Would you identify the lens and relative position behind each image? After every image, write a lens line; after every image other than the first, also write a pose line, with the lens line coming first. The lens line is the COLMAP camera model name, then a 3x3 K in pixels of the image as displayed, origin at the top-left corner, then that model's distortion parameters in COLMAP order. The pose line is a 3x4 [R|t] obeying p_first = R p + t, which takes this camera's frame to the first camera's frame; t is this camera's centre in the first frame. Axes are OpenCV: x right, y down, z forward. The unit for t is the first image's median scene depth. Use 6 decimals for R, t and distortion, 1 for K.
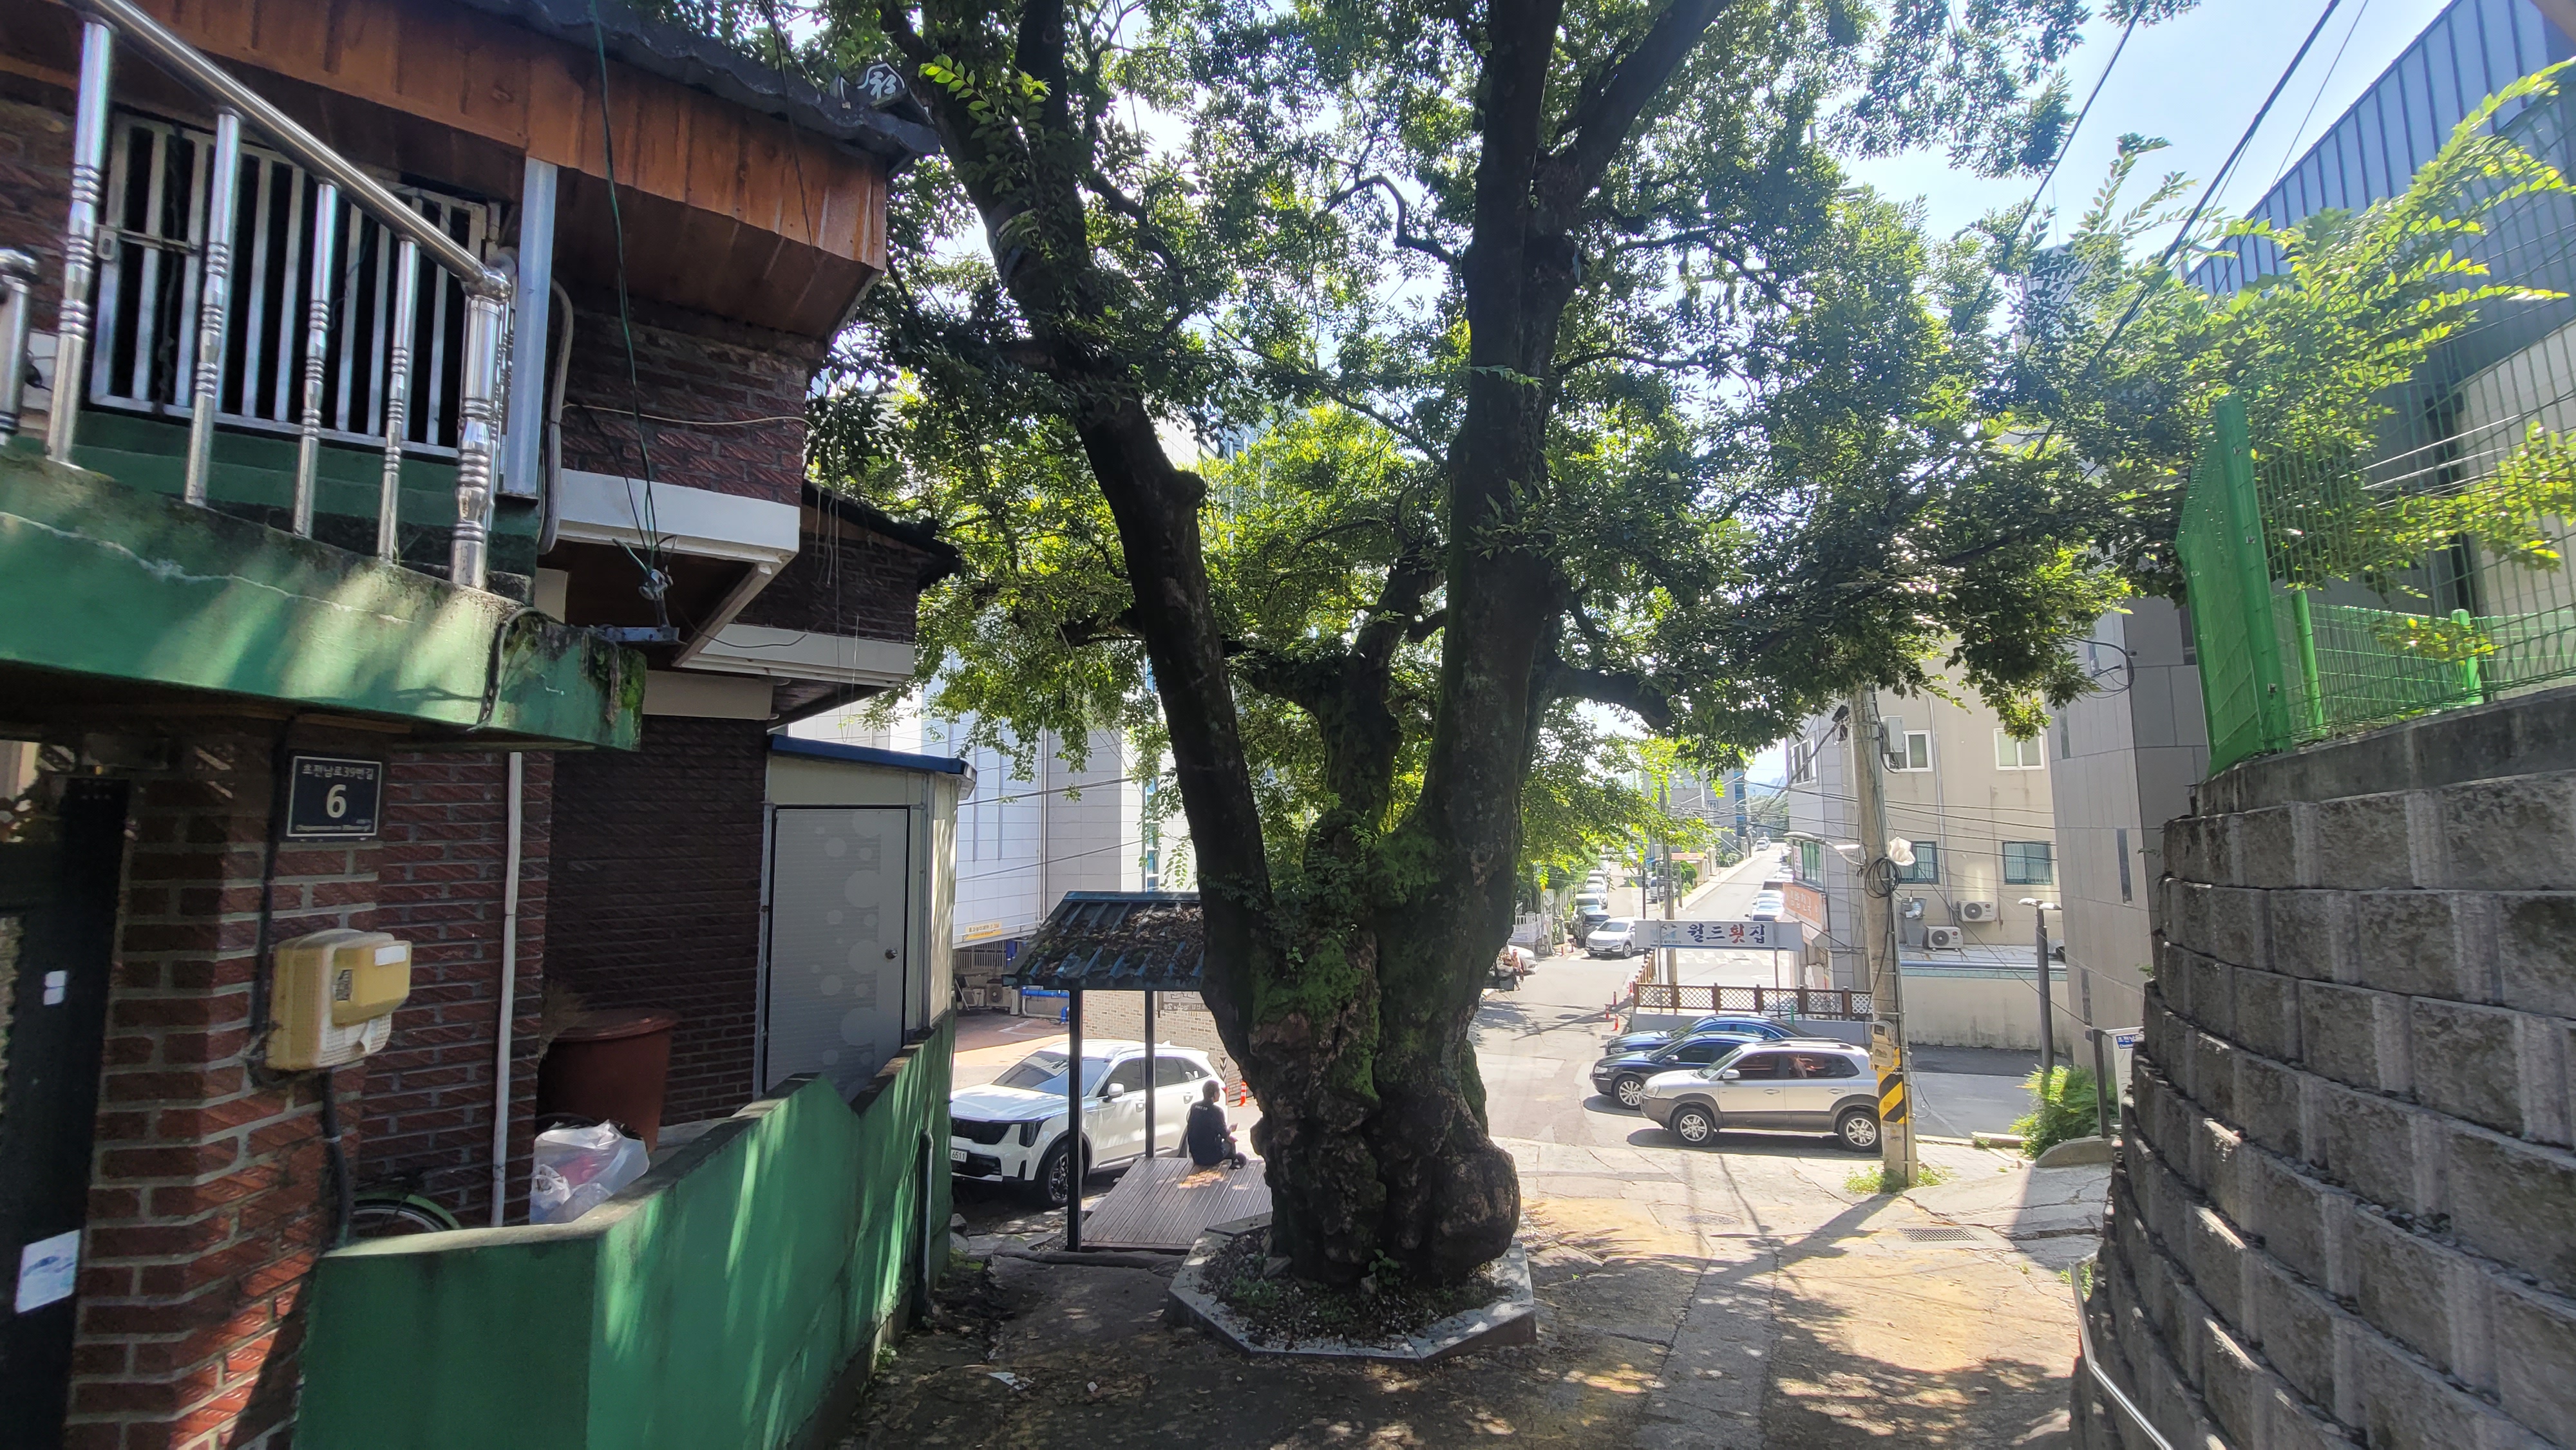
lens RADIAL K [[1052.8, 0, 1288.0], [0, 1052.8, 725.0], [0, 0, 1]] dist [-0.002599, -0.000106]
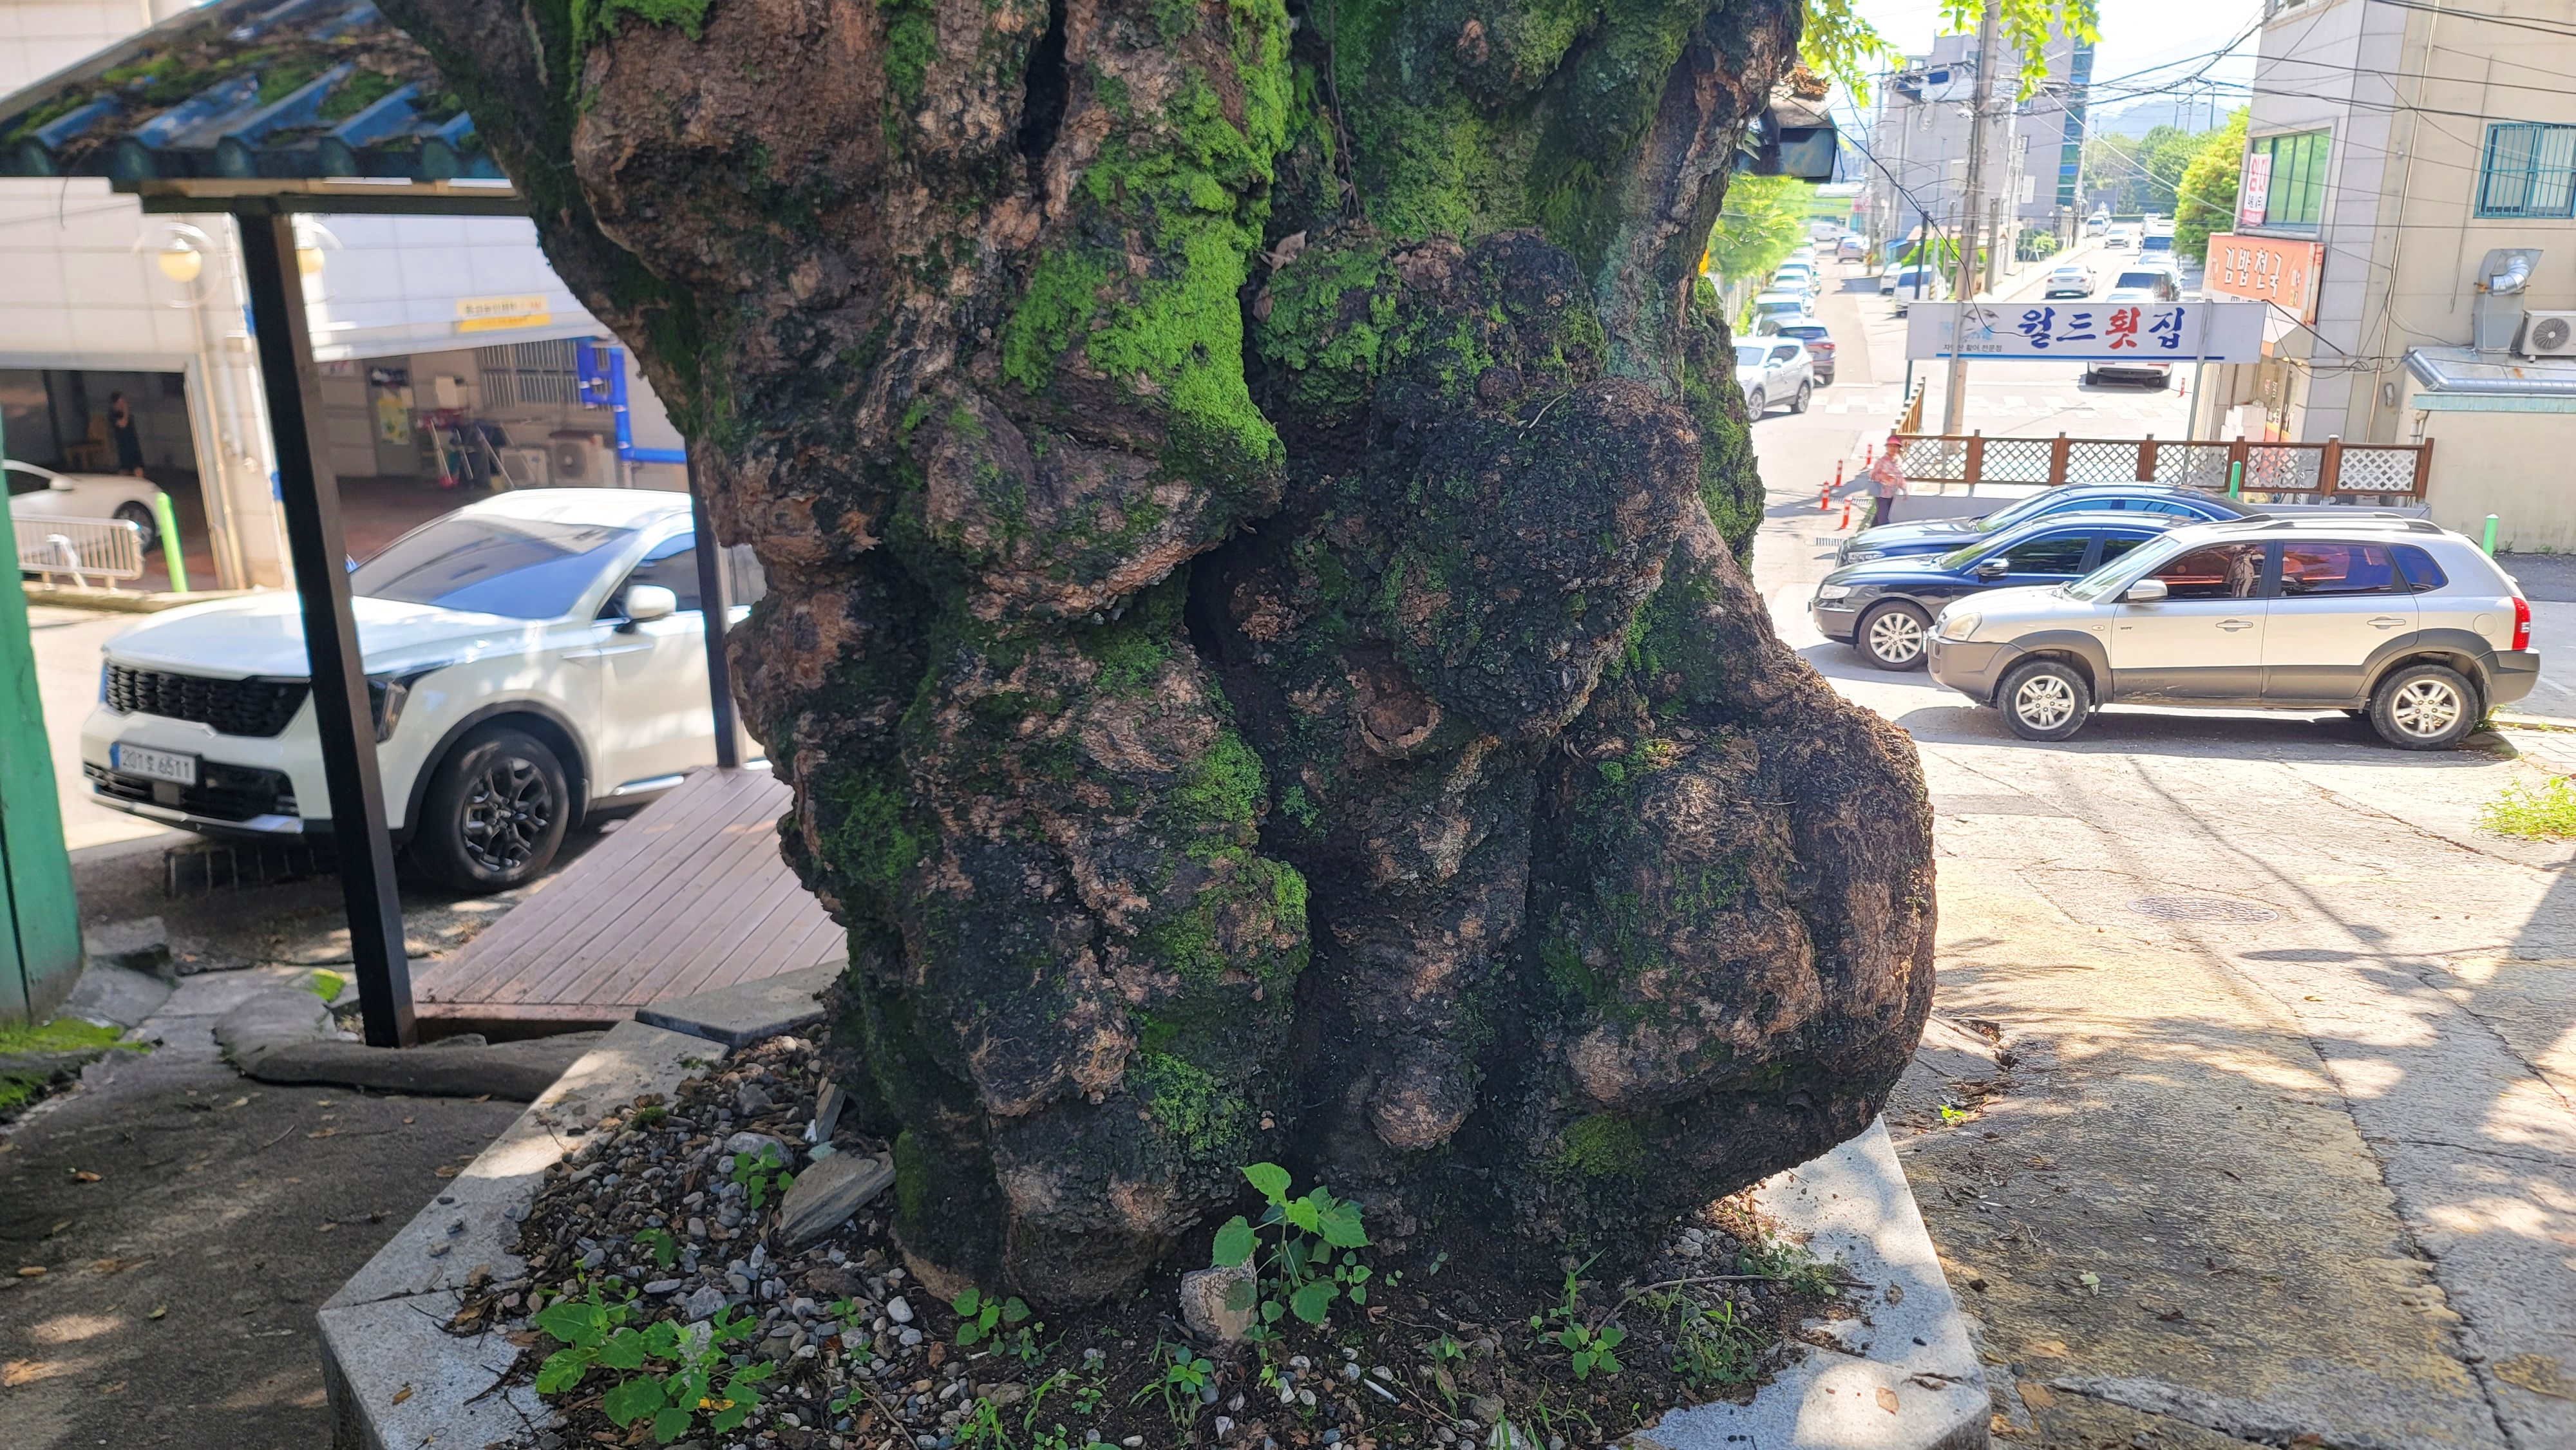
lens RADIAL K [[1840.2, 0, 1288.0], [0, 1840.2, 725.0], [0, 0, 1]] dist [0.005235, 0.001975]
pose [[0.999365, -0.006463, 0.035048, 0.043130], [-0.006425, 0.934635, 0.355550, 0.159793], [-0.035055, -0.355549, 0.934000, 0.380886]]
